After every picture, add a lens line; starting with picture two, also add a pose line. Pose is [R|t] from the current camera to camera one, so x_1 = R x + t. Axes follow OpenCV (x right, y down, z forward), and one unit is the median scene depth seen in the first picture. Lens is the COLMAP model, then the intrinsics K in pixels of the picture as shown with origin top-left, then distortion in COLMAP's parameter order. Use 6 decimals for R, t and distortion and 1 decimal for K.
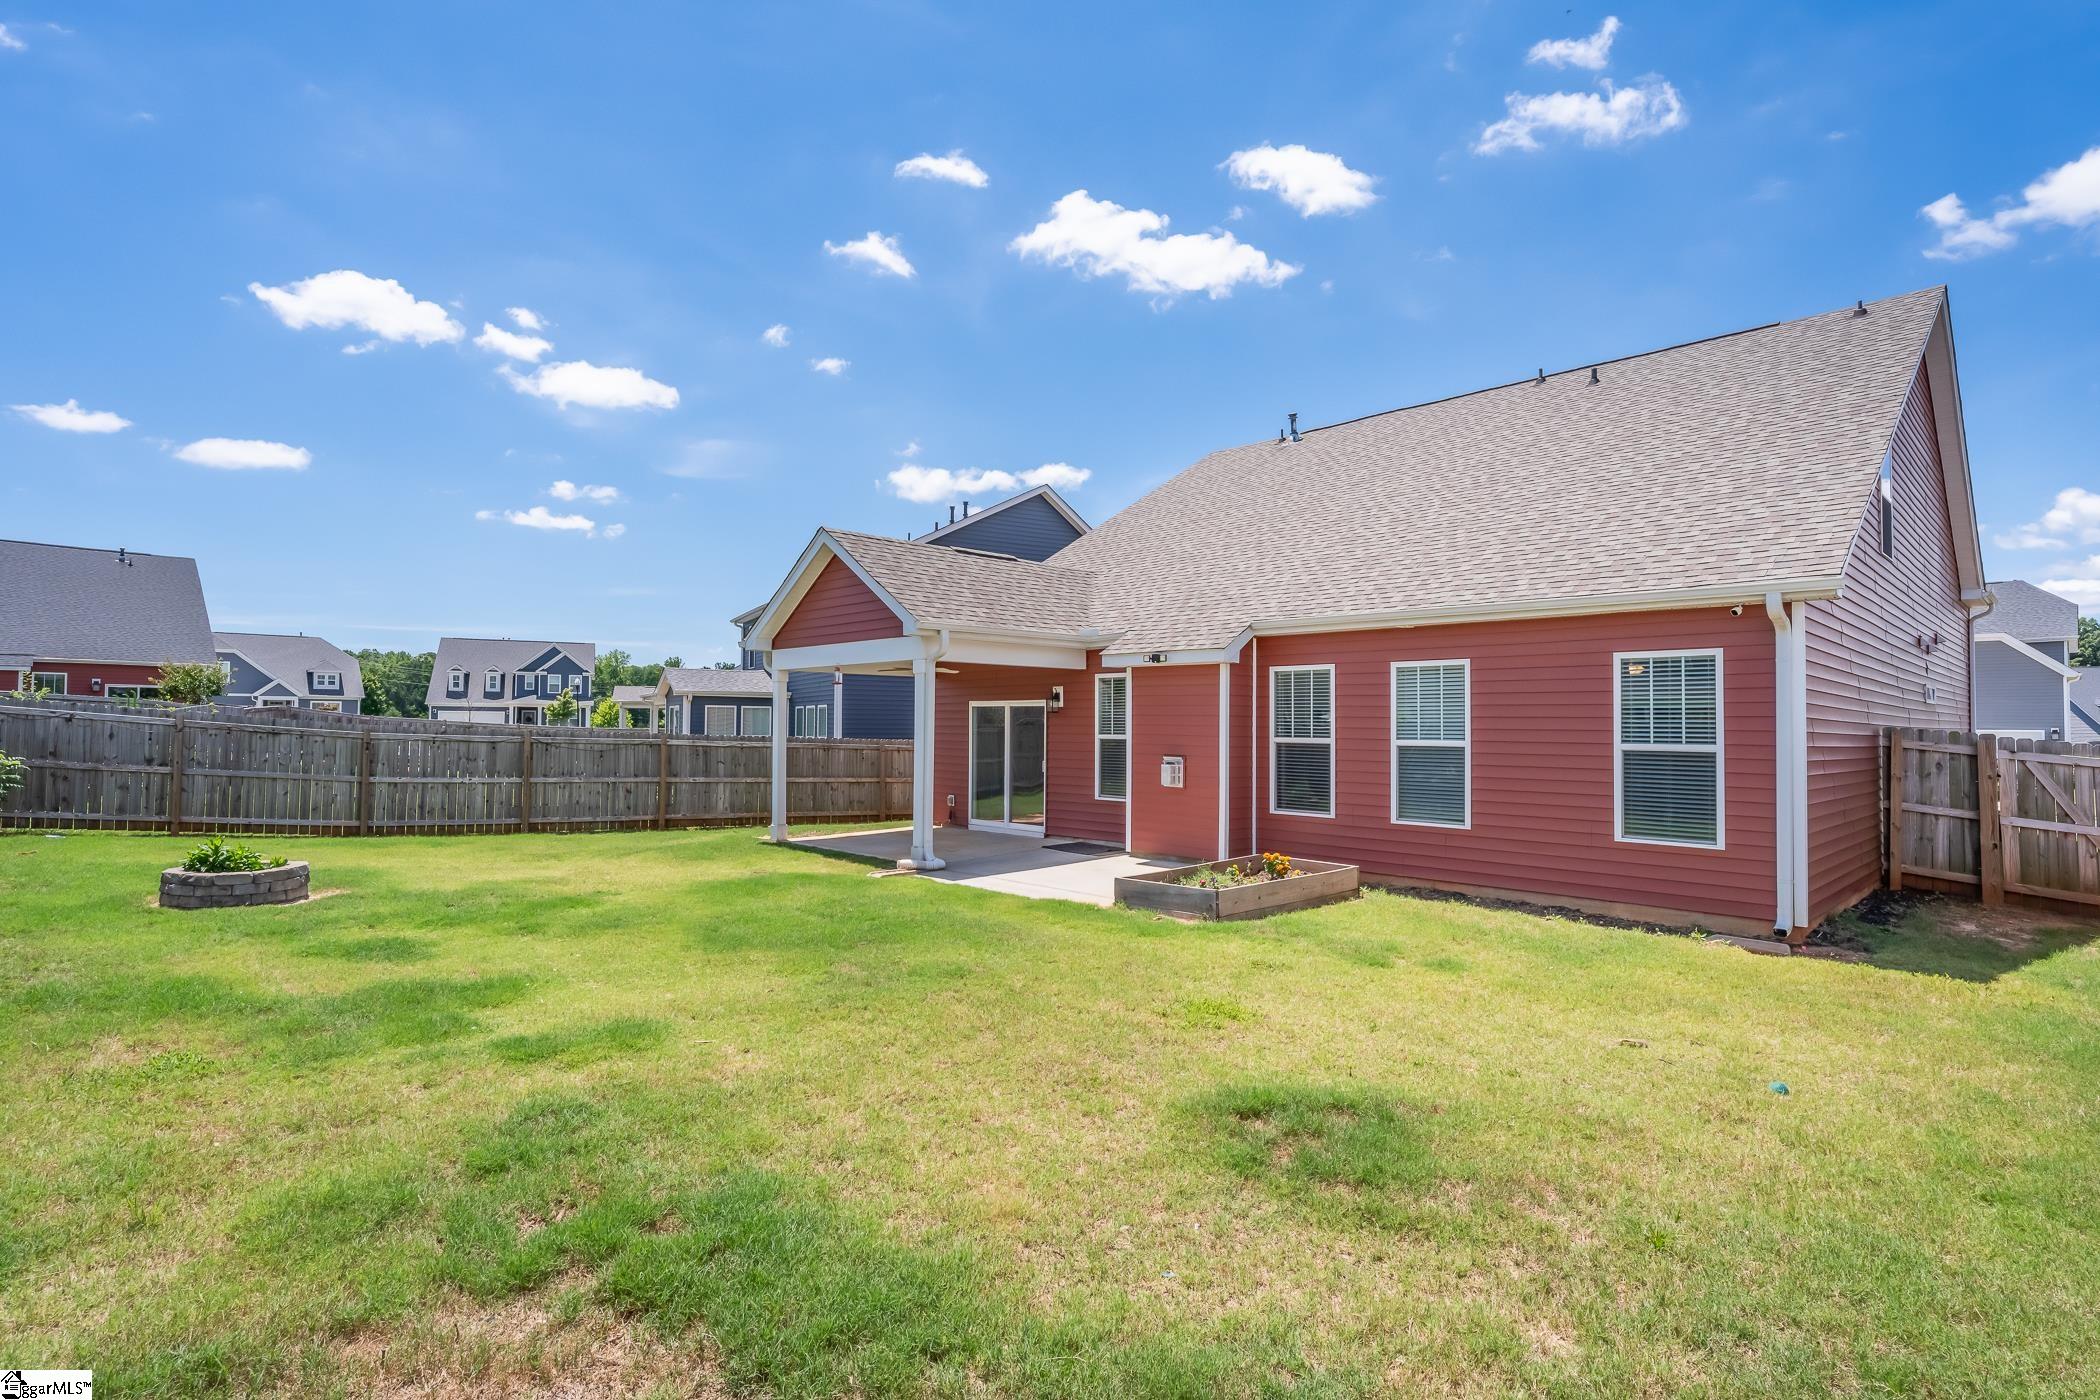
lens RADIAL K [[1016.4, 0, 1046.2], [0, 1016.4, 697.0], [0, 0, 1]] dist [0.012332, 0.000133]
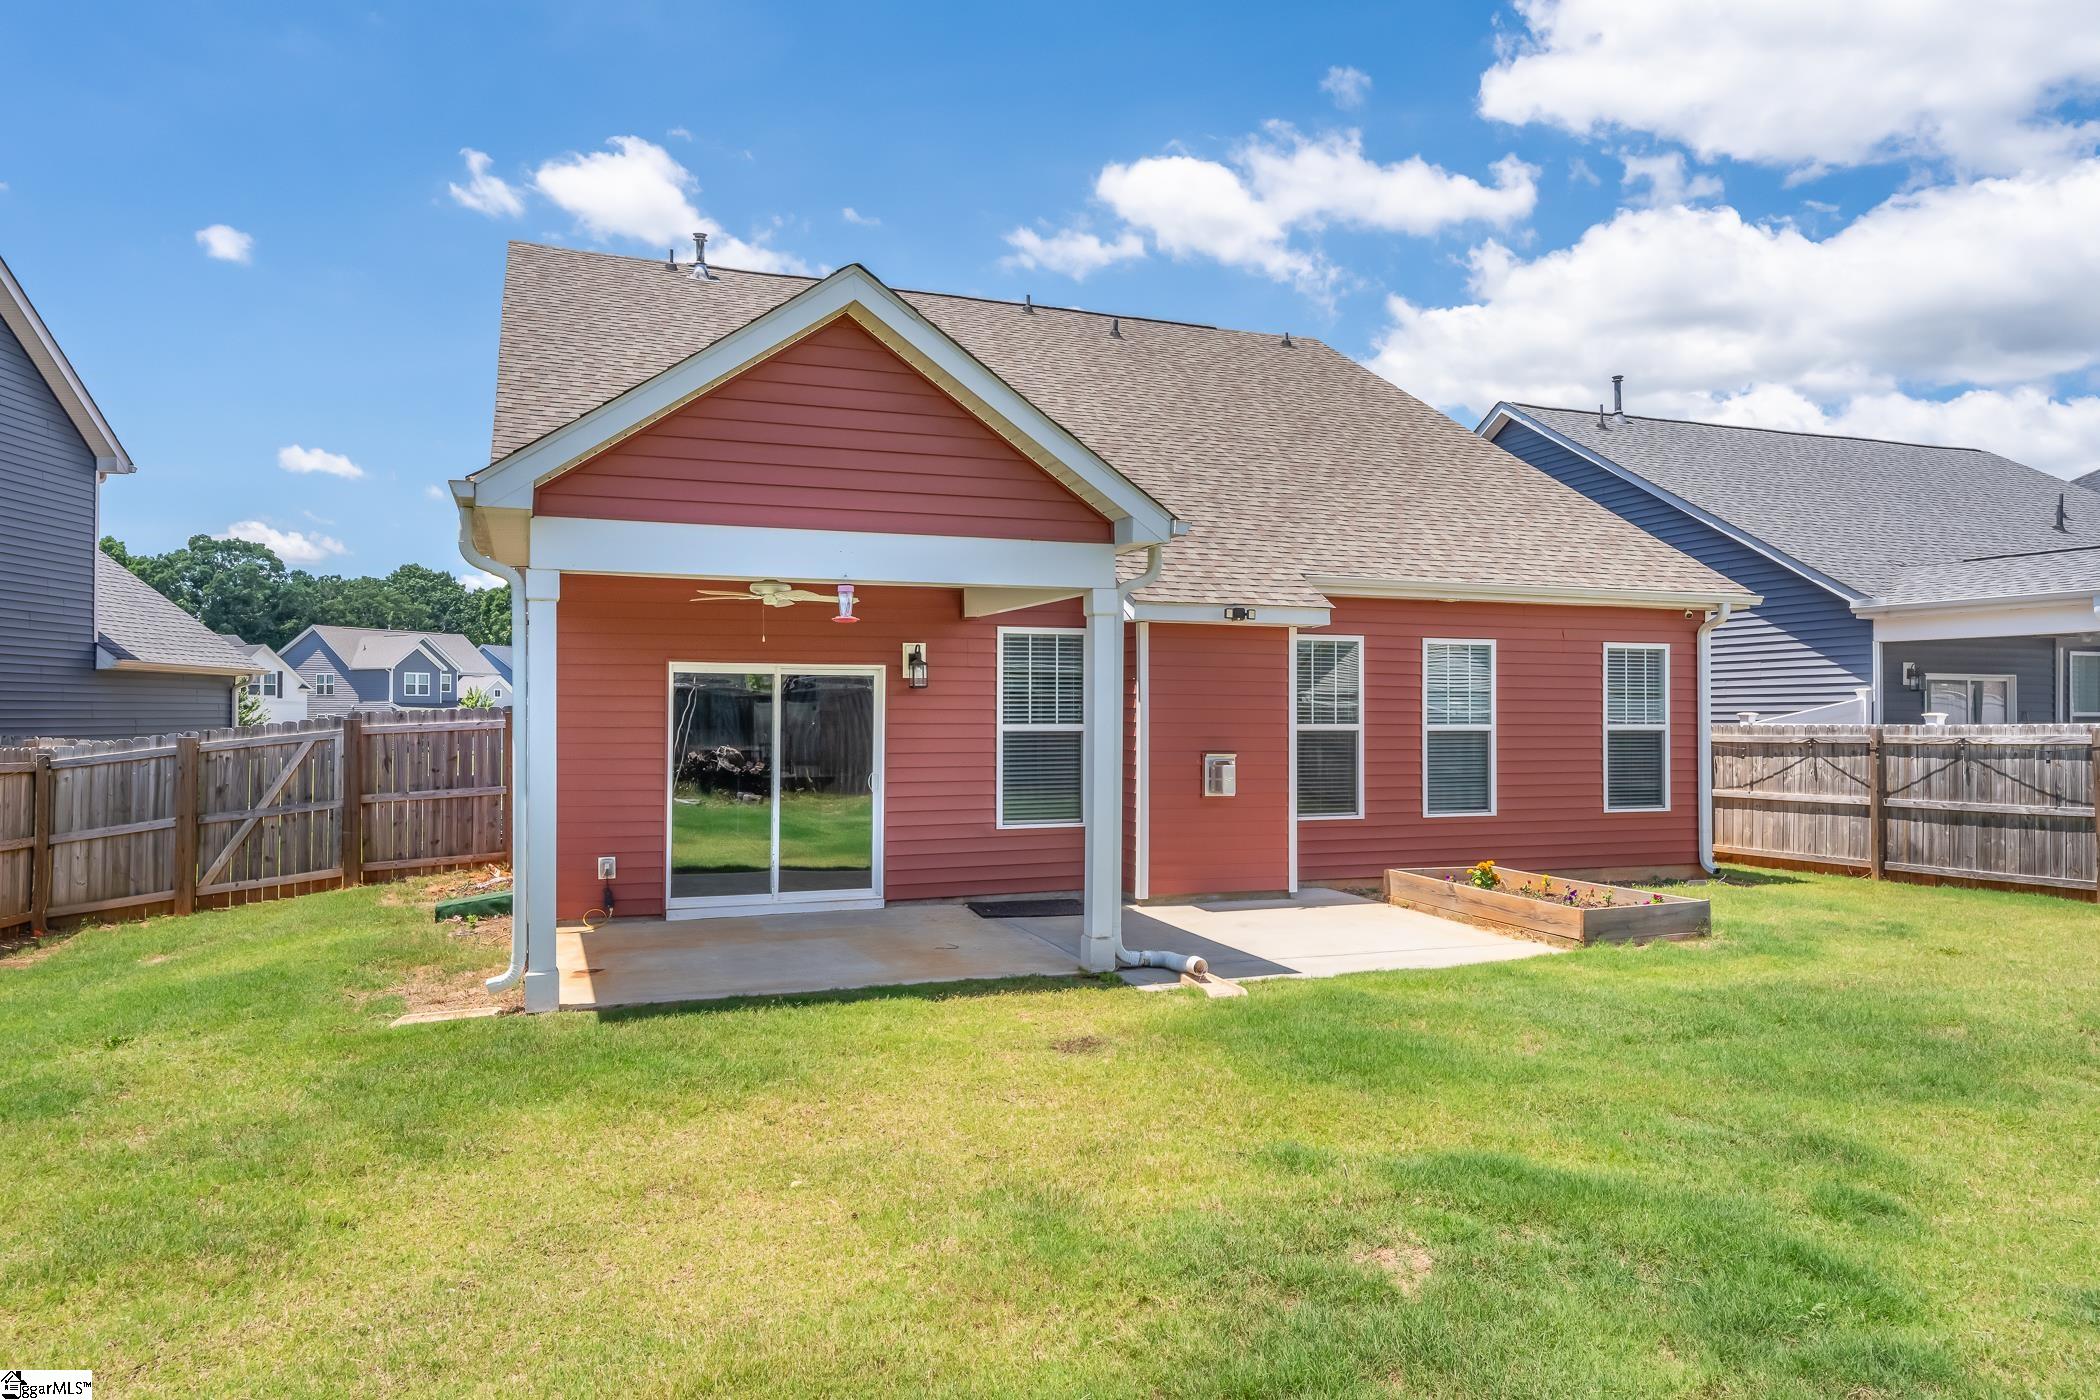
lens RADIAL K [[1287.3, 0, 1045.0], [0, 1287.3, 705.6], [0, 0, 1]] dist [0.030475, -0.002131]
pose [[0.411891, -0.004904, 0.911220, -0.770377], [-0.025322, 0.999538, 0.016825, 0.013446], [-0.910881, -0.030004, 0.411577, 0.779405]]
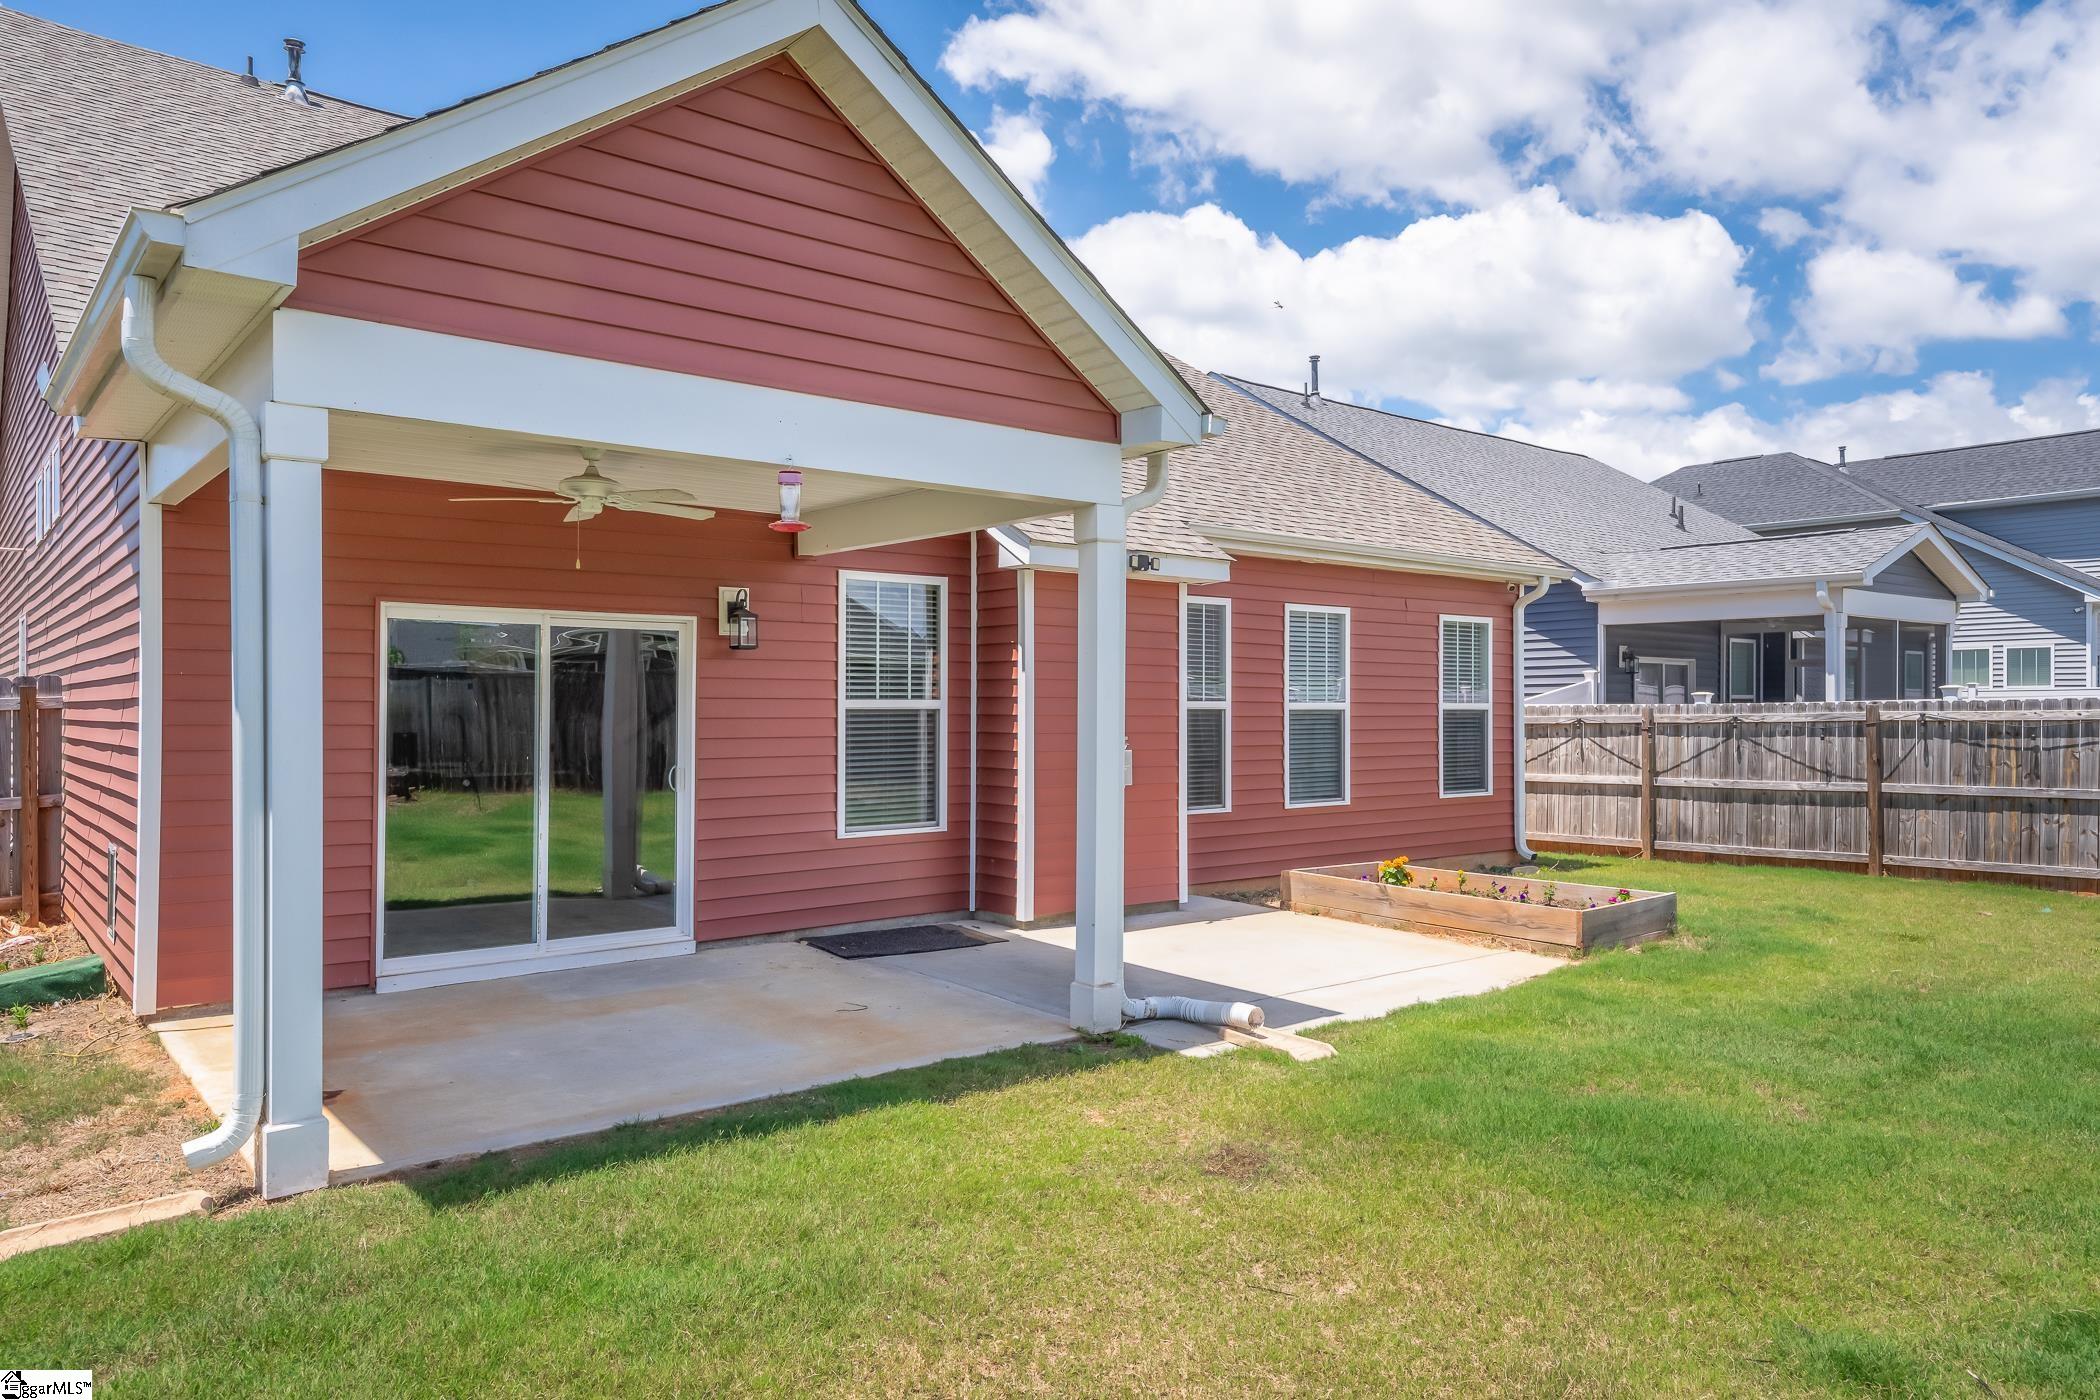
lens RADIAL K [[1326.0, 0, 1028.1], [0, 1326.0, 709.0], [0, 0, 1]] dist [0.036213, -0.006189]
pose [[0.111378, -0.012780, 0.993696, -0.646467], [-0.030173, 0.999413, 0.016235, 0.033569], [-0.993320, -0.031791, 0.110927, 1.008281]]
